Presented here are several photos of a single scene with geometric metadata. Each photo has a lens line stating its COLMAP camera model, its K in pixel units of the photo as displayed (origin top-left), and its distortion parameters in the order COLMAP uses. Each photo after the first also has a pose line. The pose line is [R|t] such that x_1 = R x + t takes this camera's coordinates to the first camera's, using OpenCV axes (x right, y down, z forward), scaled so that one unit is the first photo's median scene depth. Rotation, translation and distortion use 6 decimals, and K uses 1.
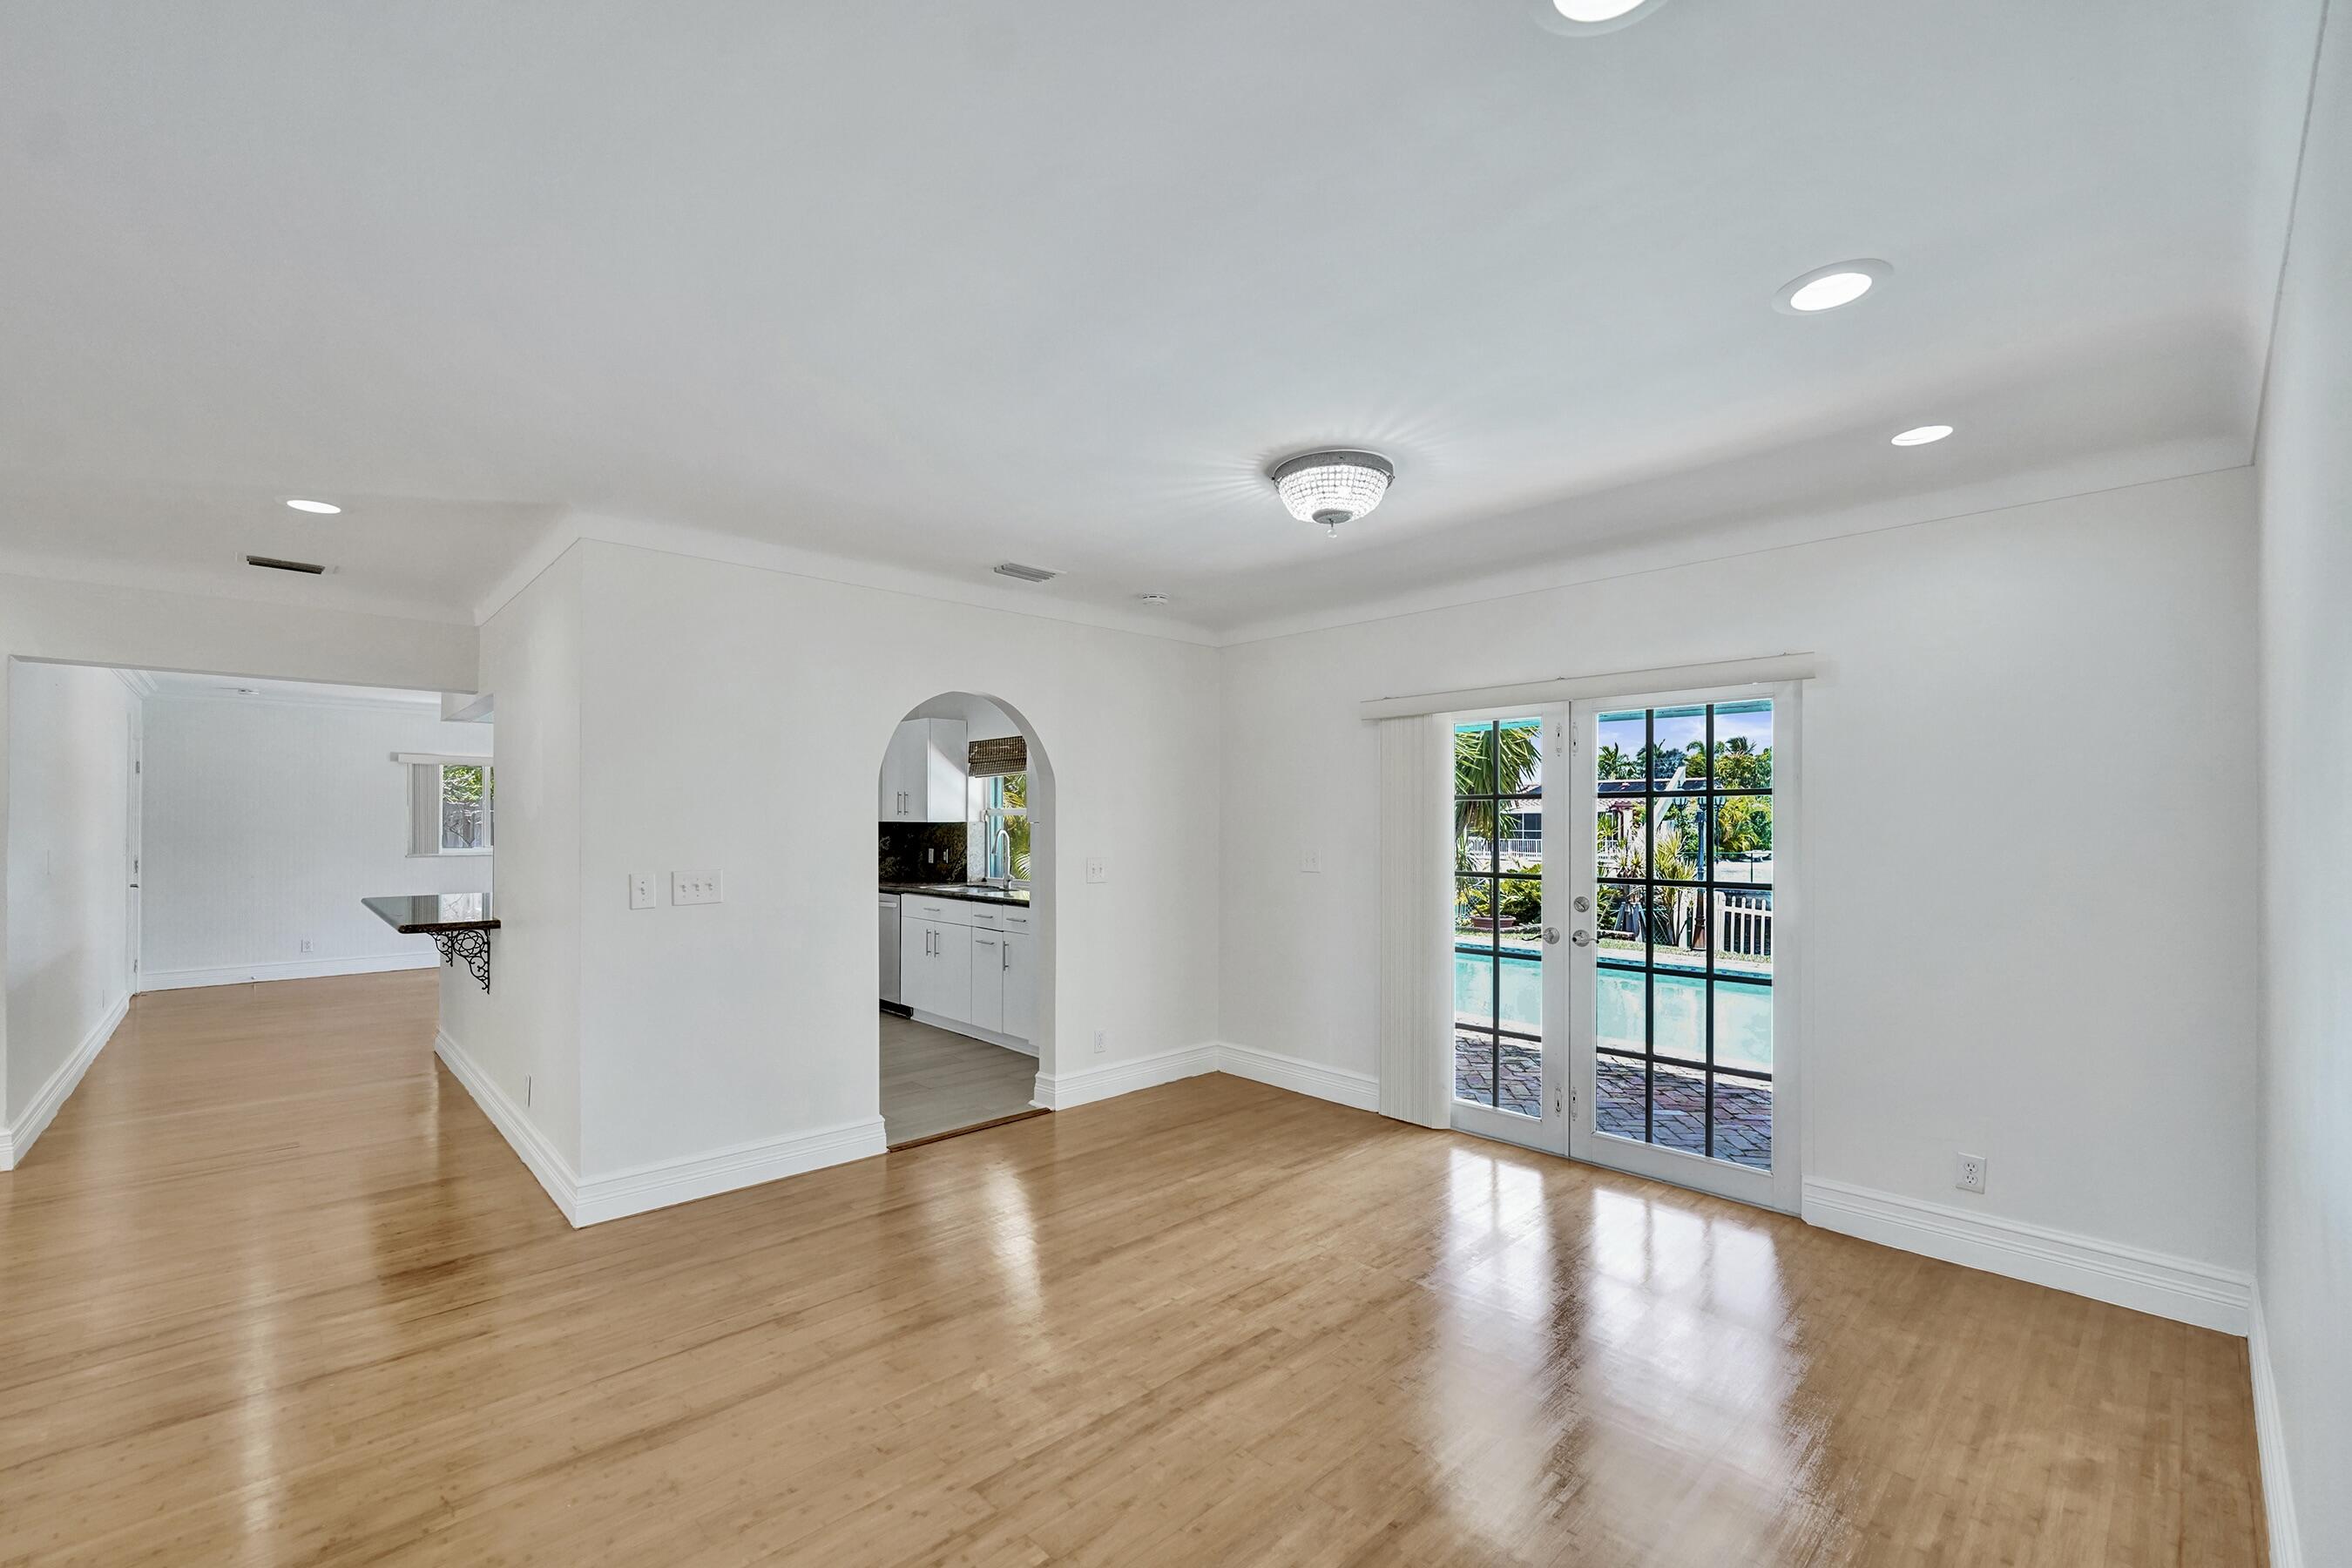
lens RADIAL K [[955.6, 0, 1167.3], [0, 955.6, 786.9], [0, 0, 1]] dist [-0.033110, 0.000043]
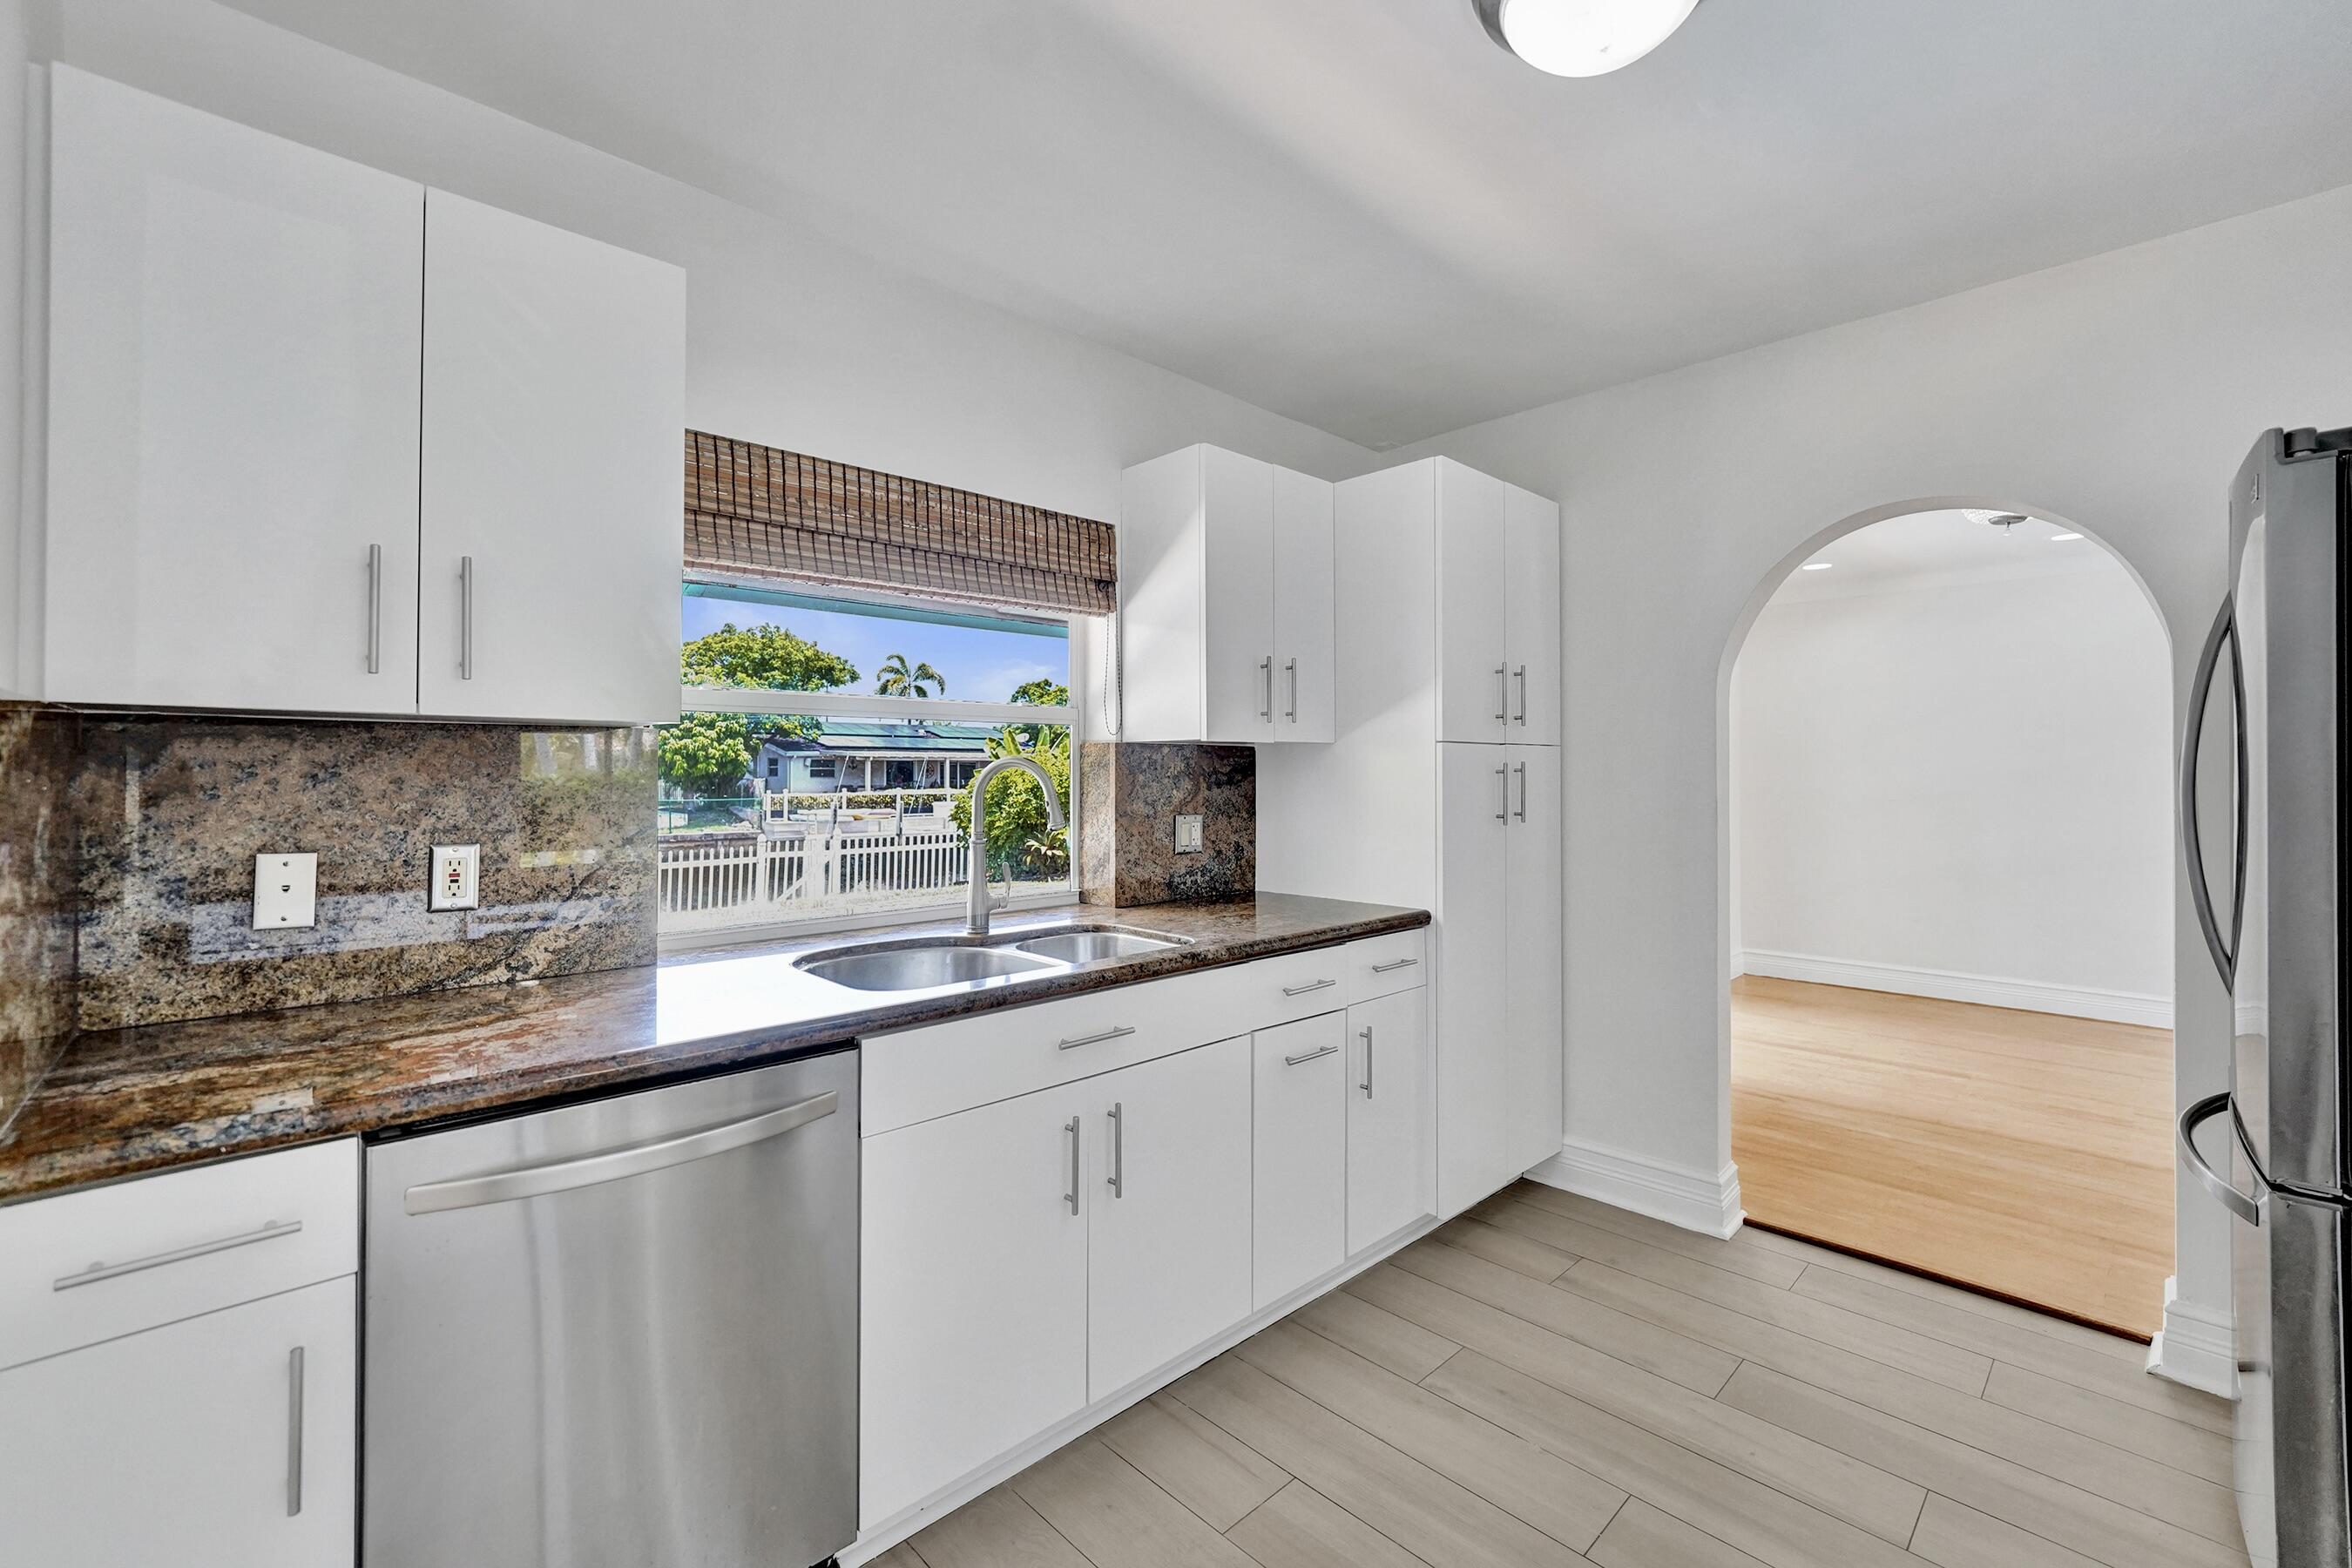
lens RADIAL K [[1005.3, 0, 1181.7], [0, 1005.3, 734.3], [0, 0, 1]] dist [-0.000190, -0.000049]
pose [[-0.014712, 0.026837, 0.999532, -0.931117], [-0.042740, 0.998709, -0.027444, 0.074322], [-0.998978, -0.043124, -0.013546, 1.666651]]
